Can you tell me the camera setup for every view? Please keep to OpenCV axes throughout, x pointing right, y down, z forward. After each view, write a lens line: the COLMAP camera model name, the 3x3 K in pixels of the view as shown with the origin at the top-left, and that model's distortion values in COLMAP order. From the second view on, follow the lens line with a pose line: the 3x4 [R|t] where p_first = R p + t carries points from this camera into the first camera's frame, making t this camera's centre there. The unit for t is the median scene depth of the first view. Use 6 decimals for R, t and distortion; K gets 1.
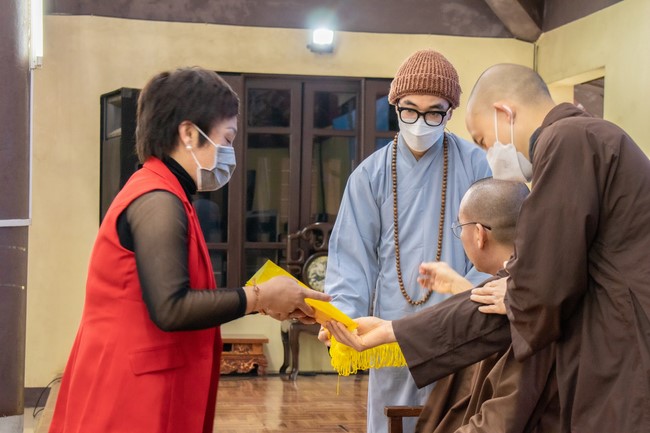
lens RADIAL K [[1440.0, 0, 325.0], [0, 1440.0, 216.5], [0, 0, 1]] dist [0.545017, 0.129550]
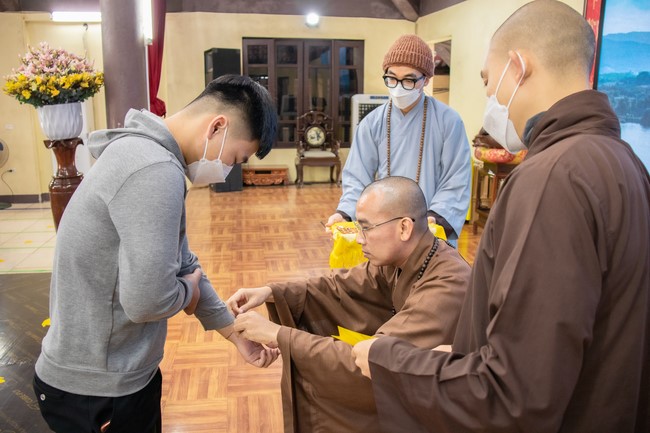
lens RADIAL K [[606.5, 0, 326.3], [0, 606.5, 185.3], [0, 0, 1]] dist [-0.090390, 0.026124]
pose [[0.999409, -0.017830, 0.029403, -0.012043], [0.013161, 0.988299, 0.151960, -0.023139], [-0.031768, -0.151483, 0.987949, 0.142151]]
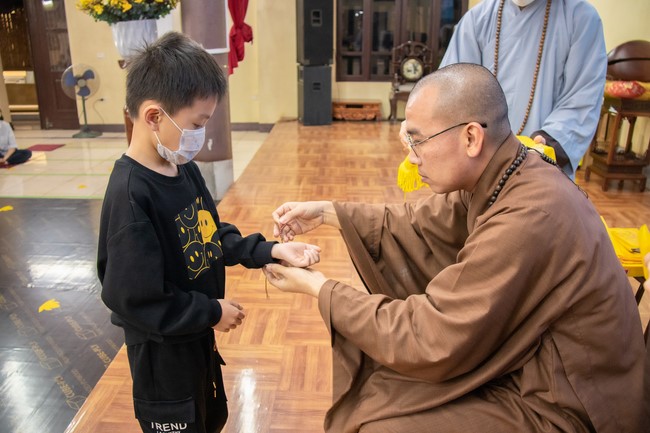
lens RADIAL K [[609.5, 0, 300.6], [0, 609.5, 216.7], [0, 0, 1]] dist [-0.130441, 0.016530]
pose [[0.985628, 0.038010, -0.164600, -0.007706], [0.012105, 0.955964, 0.293236, -0.008857], [0.168497, -0.291014, 0.941764, 0.180164]]
